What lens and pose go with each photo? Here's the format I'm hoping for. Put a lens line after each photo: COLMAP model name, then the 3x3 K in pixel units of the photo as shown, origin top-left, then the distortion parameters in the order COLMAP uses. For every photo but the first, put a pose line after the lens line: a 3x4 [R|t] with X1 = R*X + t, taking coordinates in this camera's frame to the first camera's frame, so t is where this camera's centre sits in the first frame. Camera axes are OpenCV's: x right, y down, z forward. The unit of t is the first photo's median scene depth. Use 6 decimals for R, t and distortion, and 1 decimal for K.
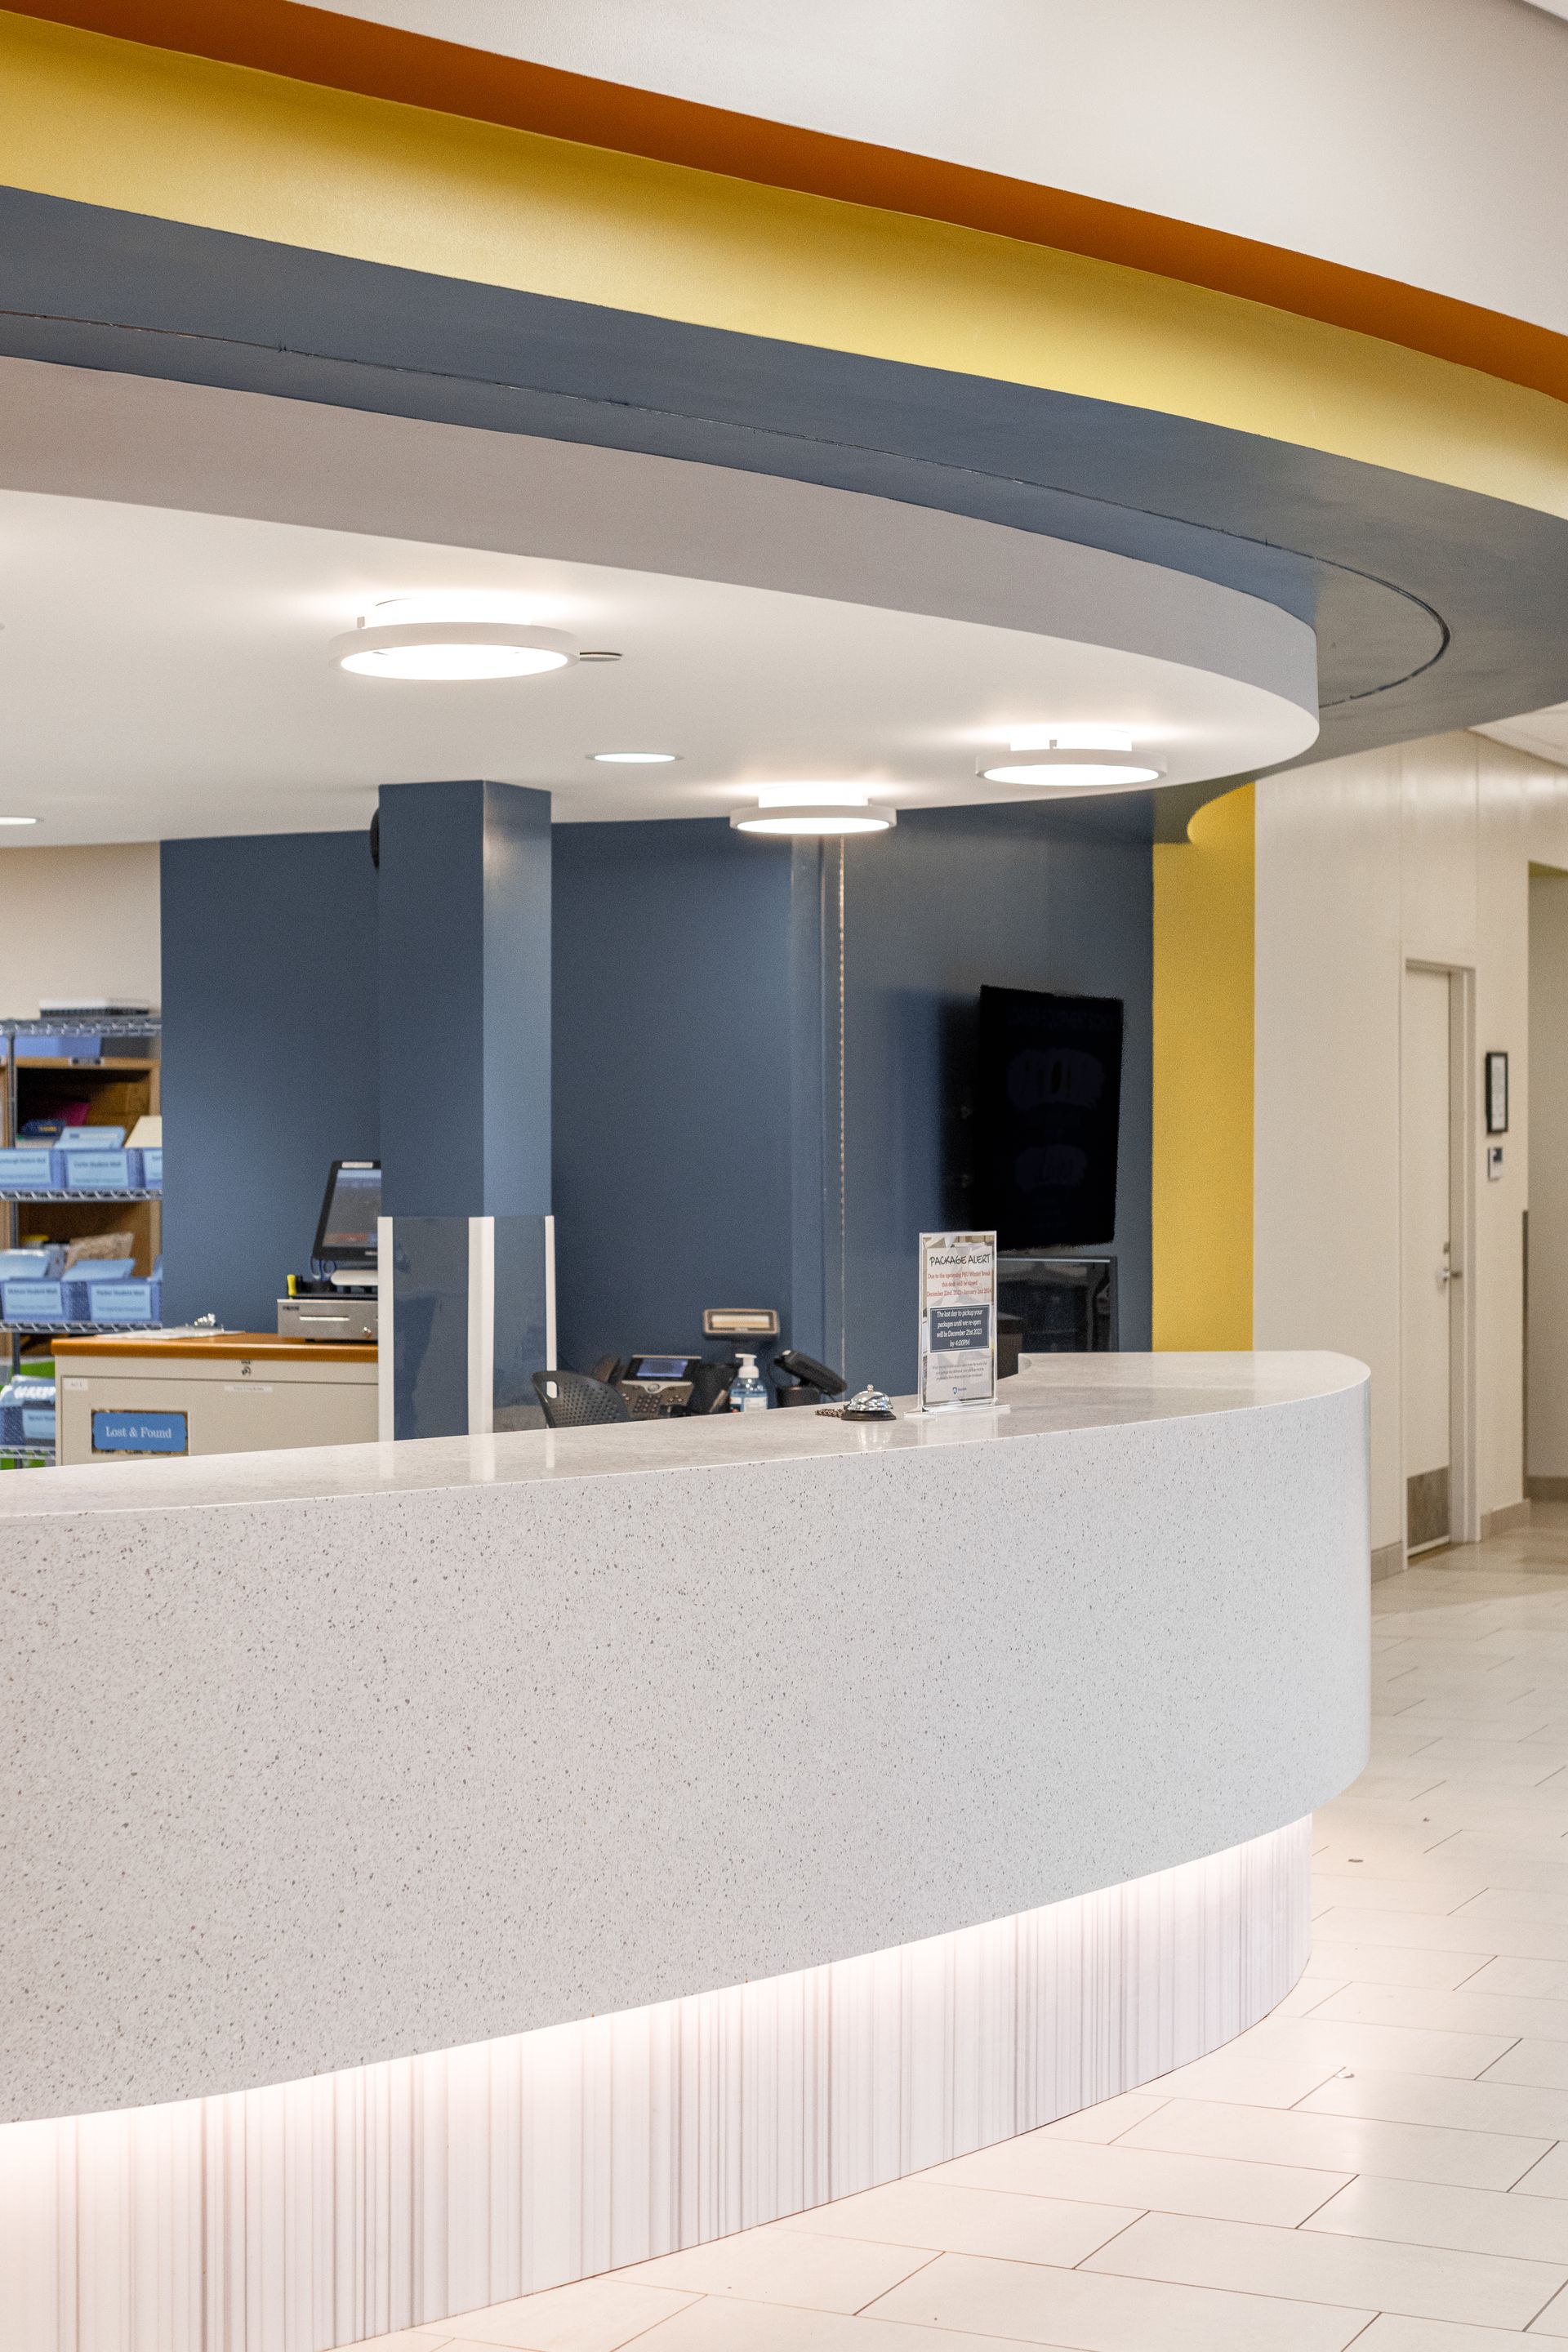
lens RADIAL K [[3629.3, 0, 794.2], [0, 3629.3, 1119.0], [0, 0, 1]] dist [0.006485, -0.037350]
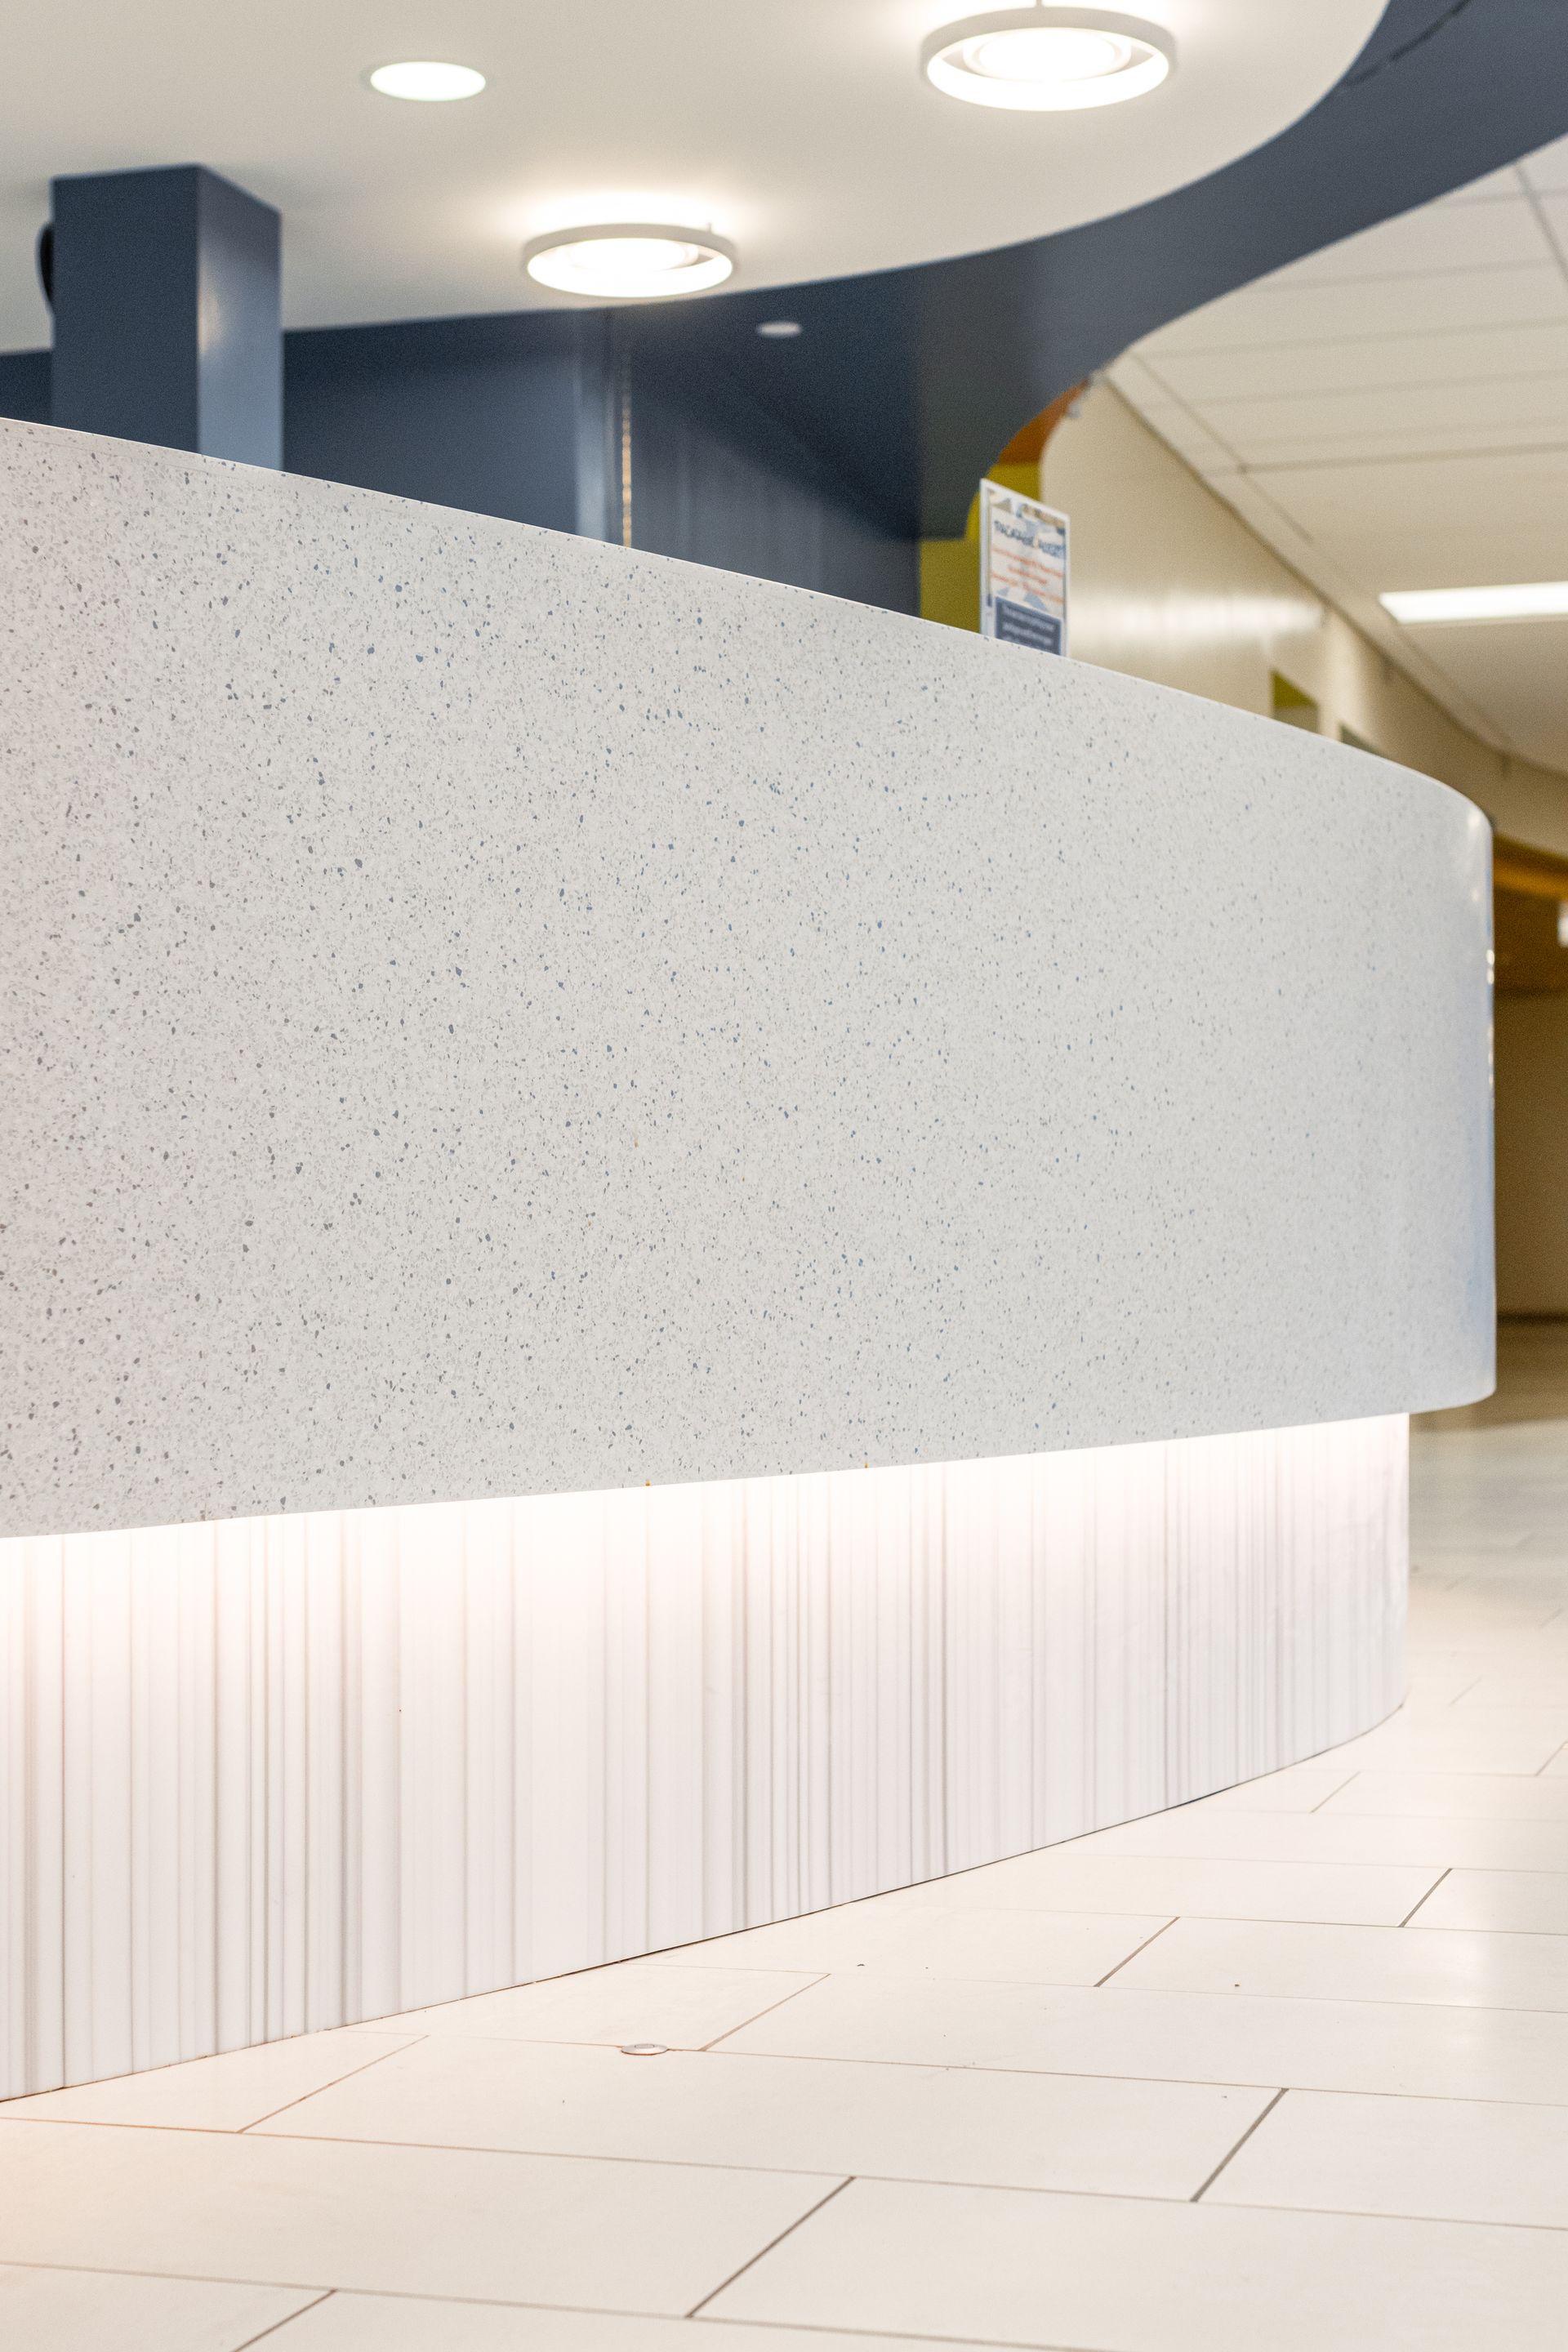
lens RADIAL K [[3629.3, 0, 794.2], [0, 3629.3, 1119.0], [0, 0, 1]] dist [0.006485, -0.037350]
pose [[0.990909, -0.000965, 0.134528, -0.112707], [0.004740, 0.999604, -0.027747, 0.210359], [-0.134448, 0.028133, 0.990521, 0.433745]]
